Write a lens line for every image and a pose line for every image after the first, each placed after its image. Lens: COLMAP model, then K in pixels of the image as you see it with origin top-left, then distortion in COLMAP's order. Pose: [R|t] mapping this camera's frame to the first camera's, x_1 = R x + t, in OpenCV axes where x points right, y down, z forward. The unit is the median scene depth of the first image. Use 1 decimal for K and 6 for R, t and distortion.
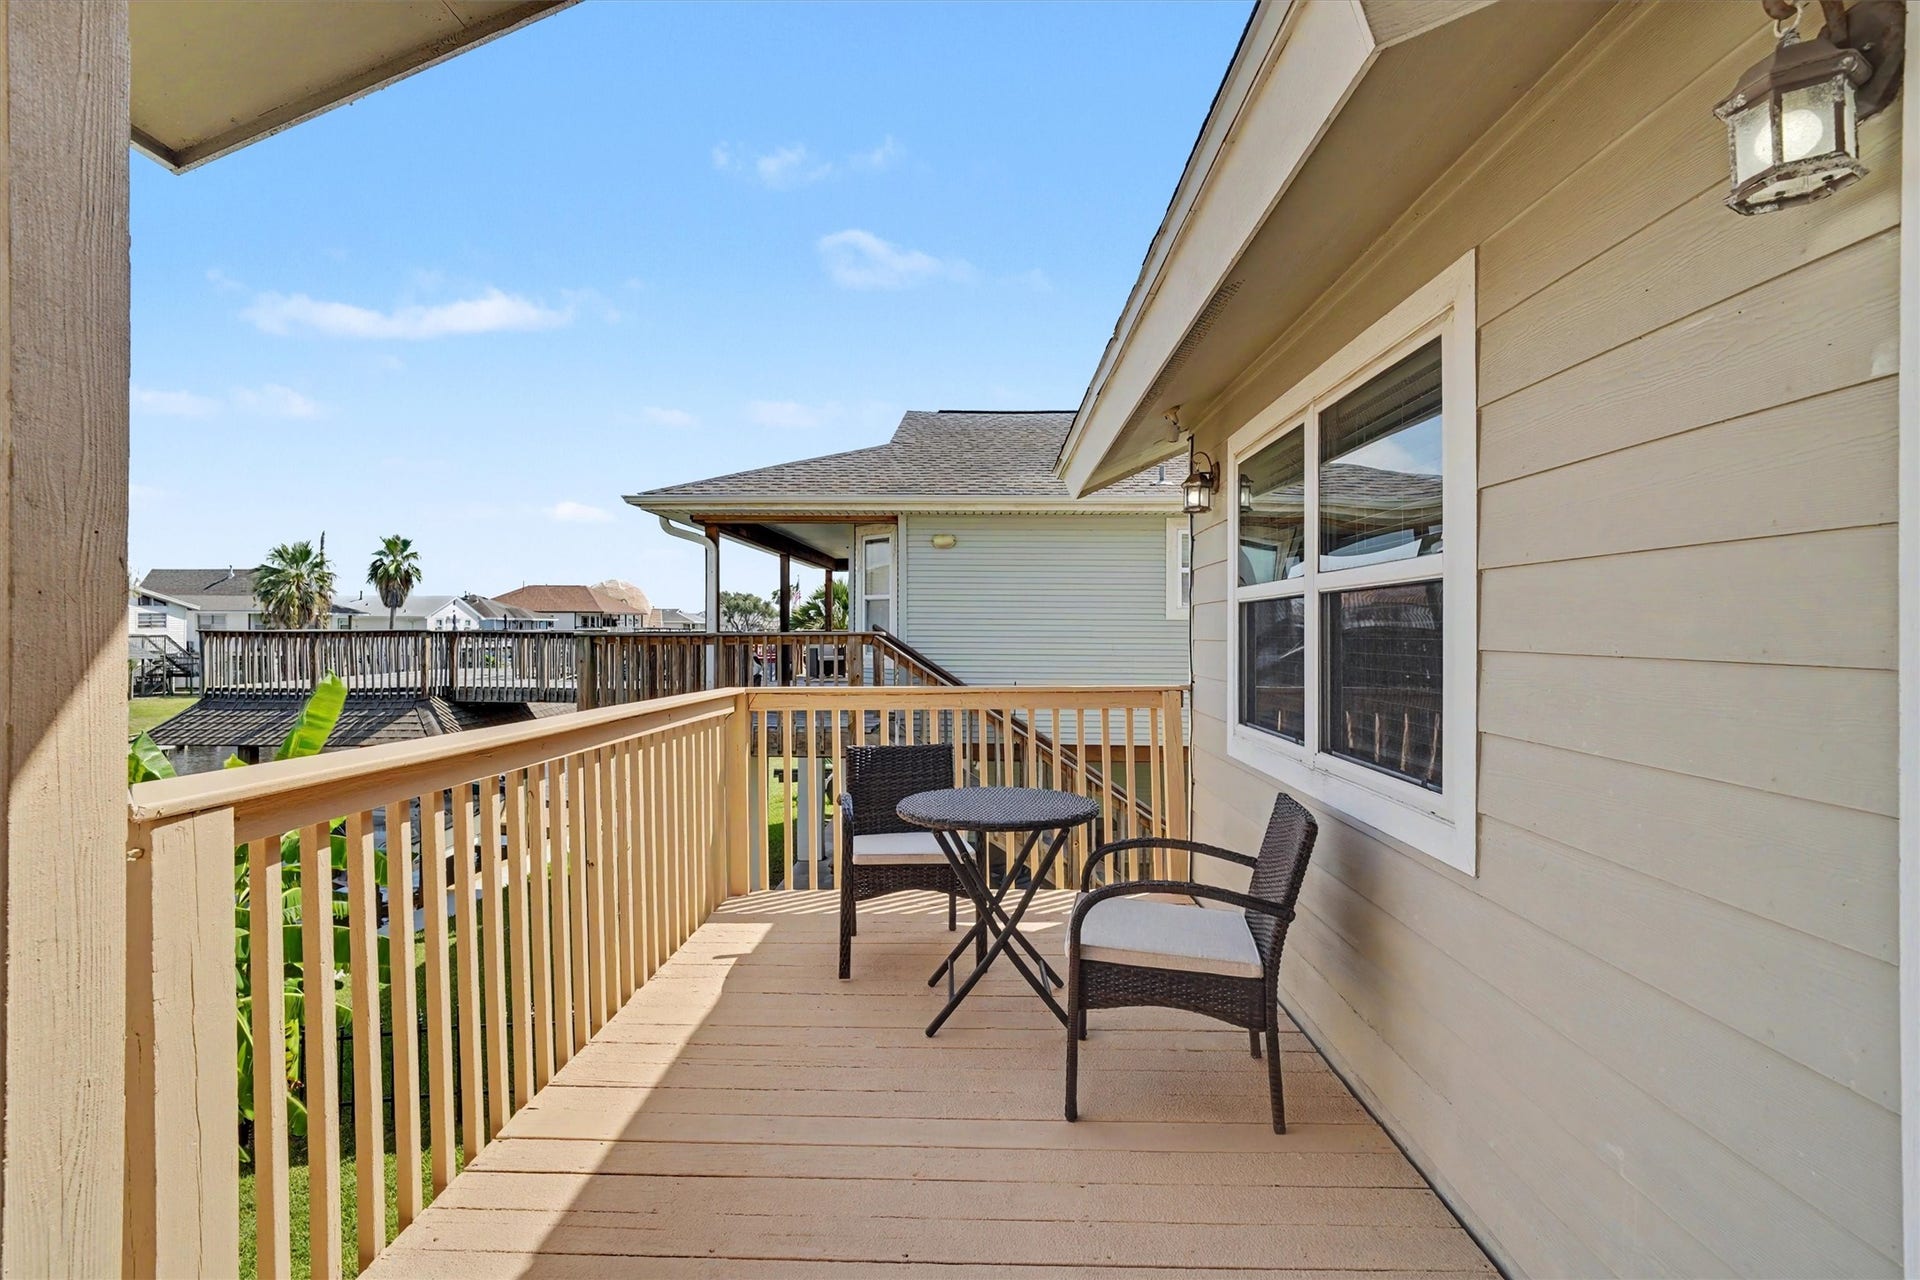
lens RADIAL K [[916.0, 0, 962.9], [0, 916.0, 622.1], [0, 0, 1]] dist [-0.001223, 0.000314]
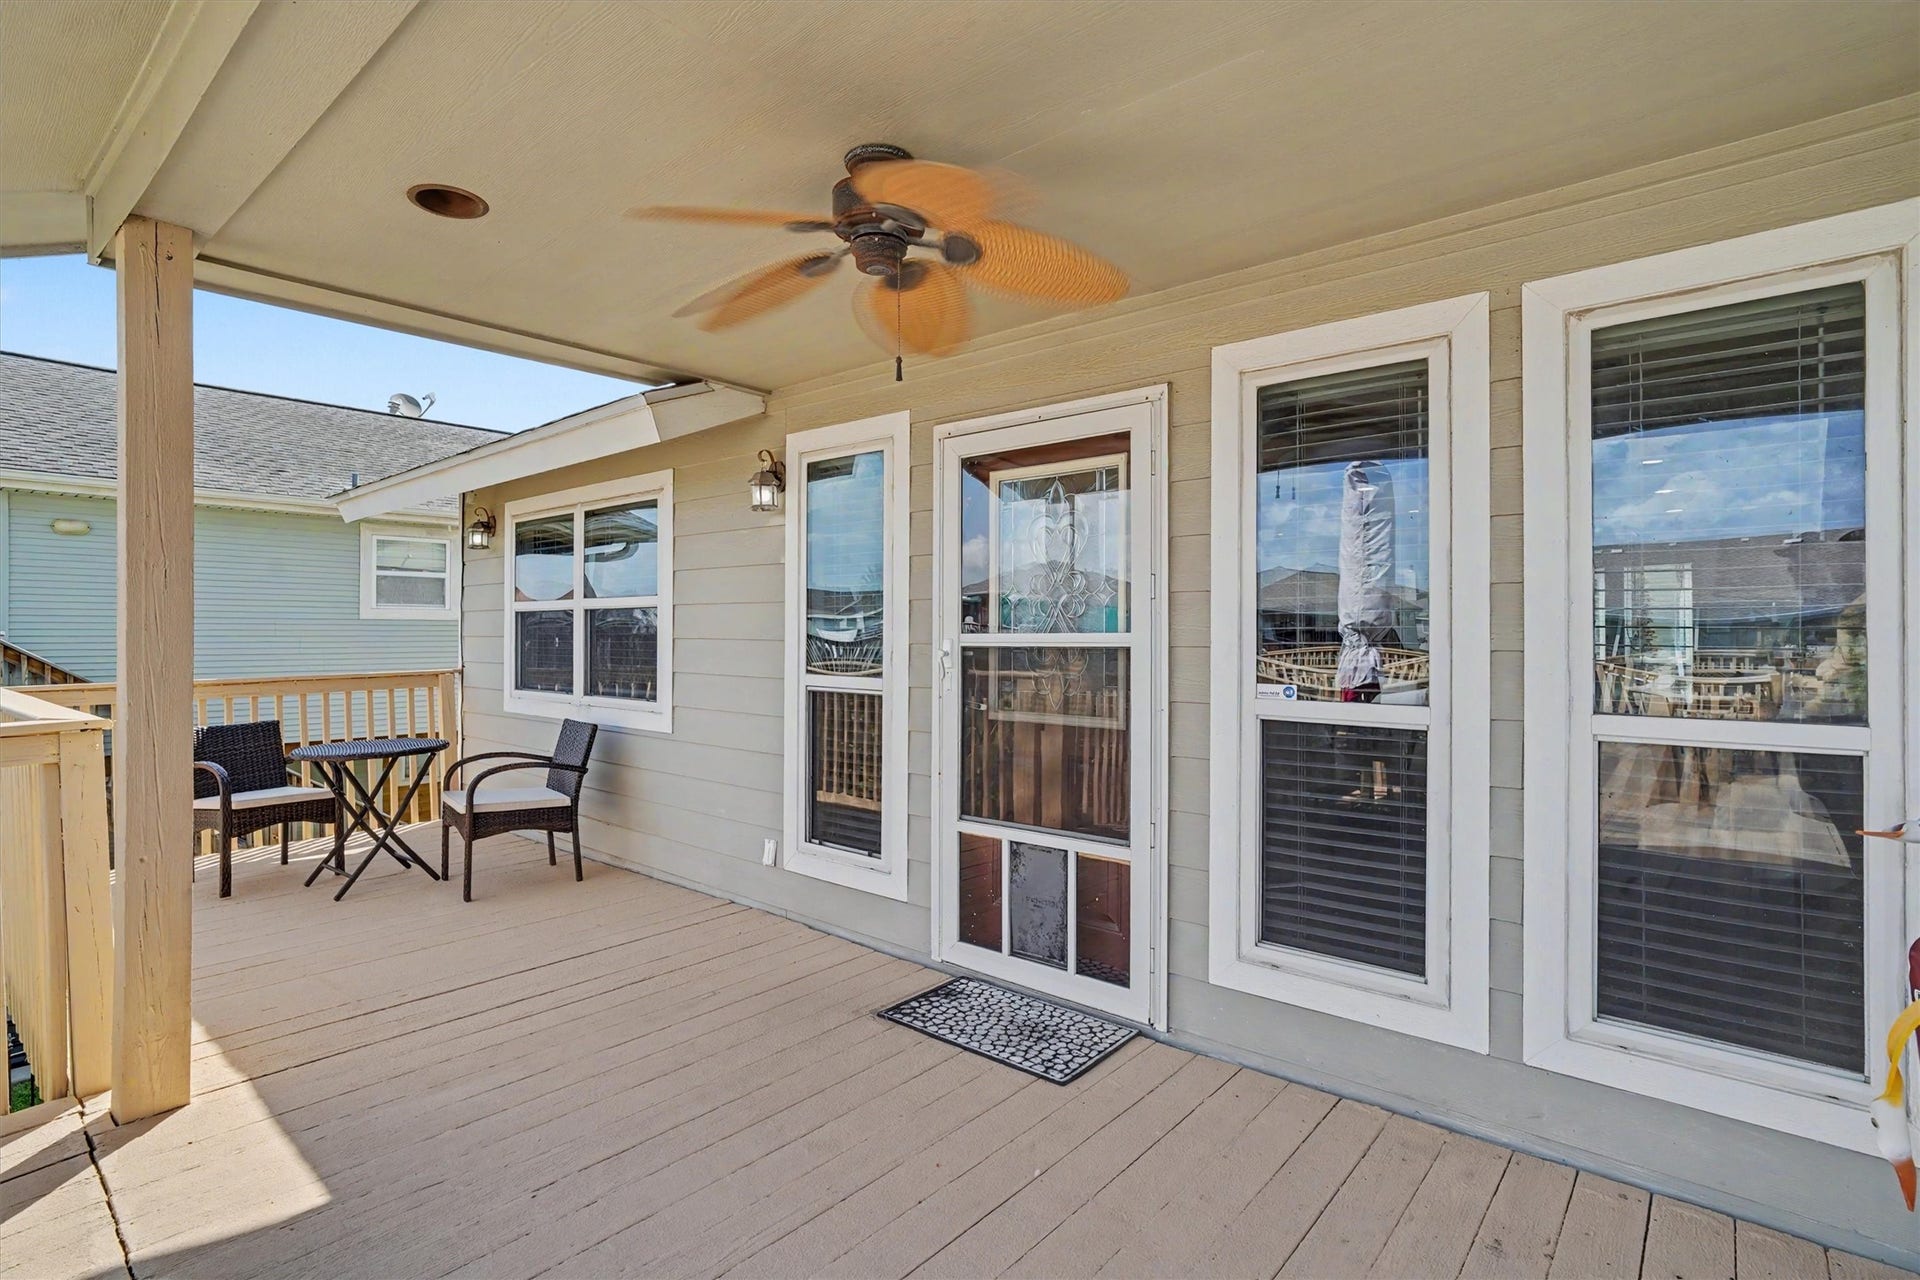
lens RADIAL K [[916.0, 0, 962.9], [0, 916.0, 622.1], [0, 0, 1]] dist [-0.001223, 0.000314]
pose [[0.632188, 0.000100, 0.774815, -0.559042], [0.000266, 1.000000, -0.000346, -0.003102], [-0.774815, 0.000425, 0.632188, -0.753533]]
